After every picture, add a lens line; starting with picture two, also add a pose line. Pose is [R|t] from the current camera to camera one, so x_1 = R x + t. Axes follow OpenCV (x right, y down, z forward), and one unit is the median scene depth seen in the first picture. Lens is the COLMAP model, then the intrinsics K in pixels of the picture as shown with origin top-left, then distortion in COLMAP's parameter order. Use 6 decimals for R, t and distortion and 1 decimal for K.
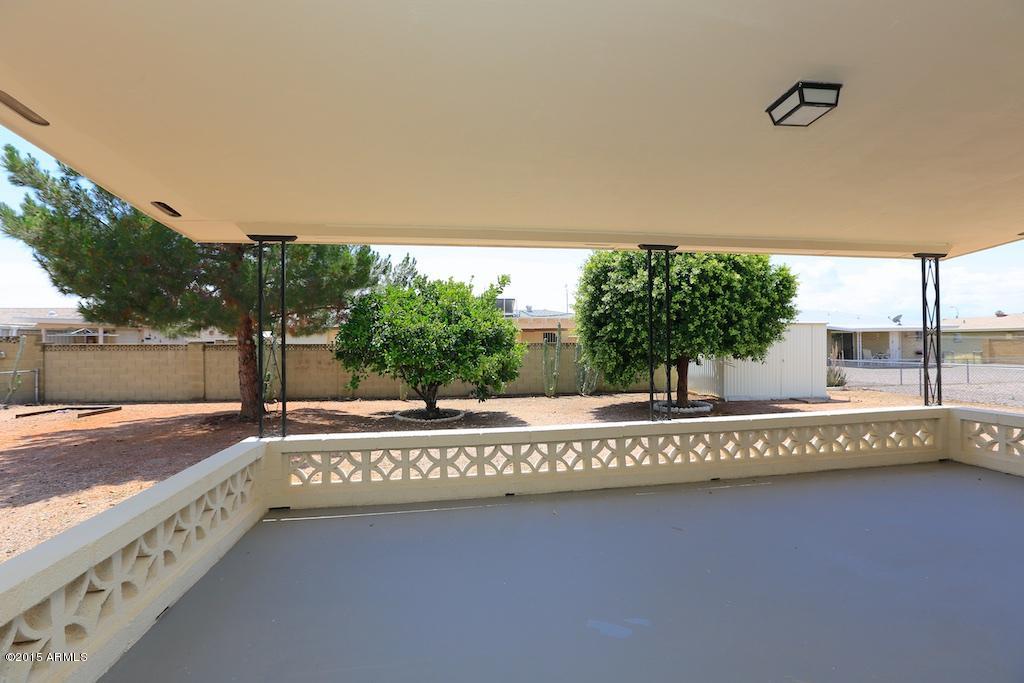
lens RADIAL K [[470.7, 0, 509.3], [0, 470.7, 341.4], [0, 0, 1]] dist [-0.027873, -0.000070]
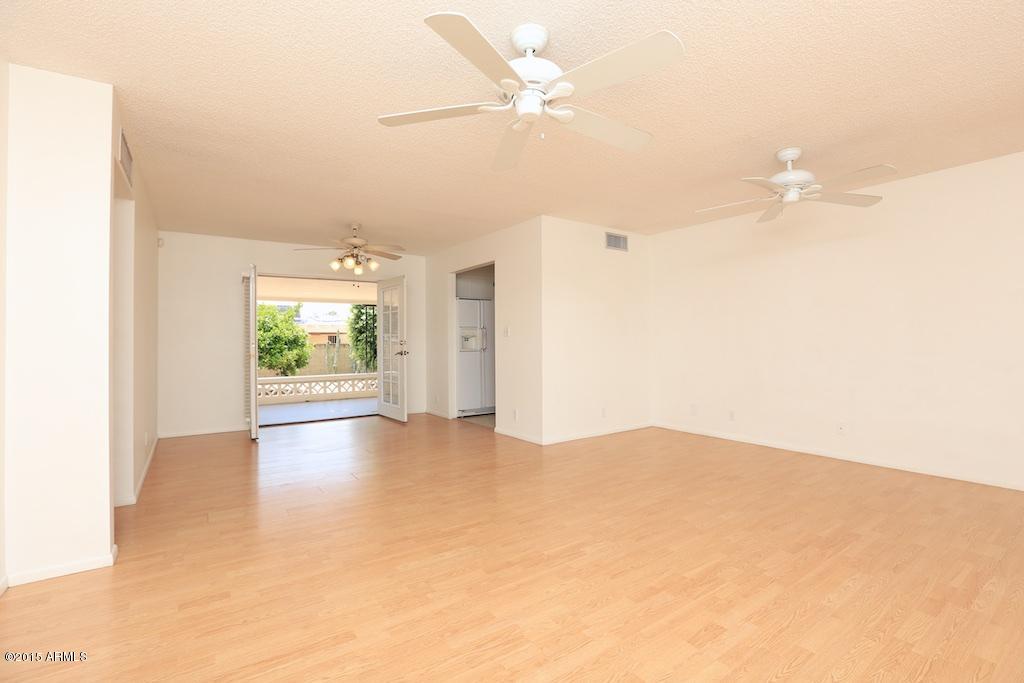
lens RADIAL K [[470.7, 0, 511.1], [0, 470.7, 340.5], [0, 0, 1]] dist [-0.027873, -0.000070]
pose [[0.905554, 0.002528, 0.424223, -0.033130], [-0.000431, 0.999987, -0.005038, 0.001386], [-0.424230, 0.004379, 0.905544, -0.765105]]
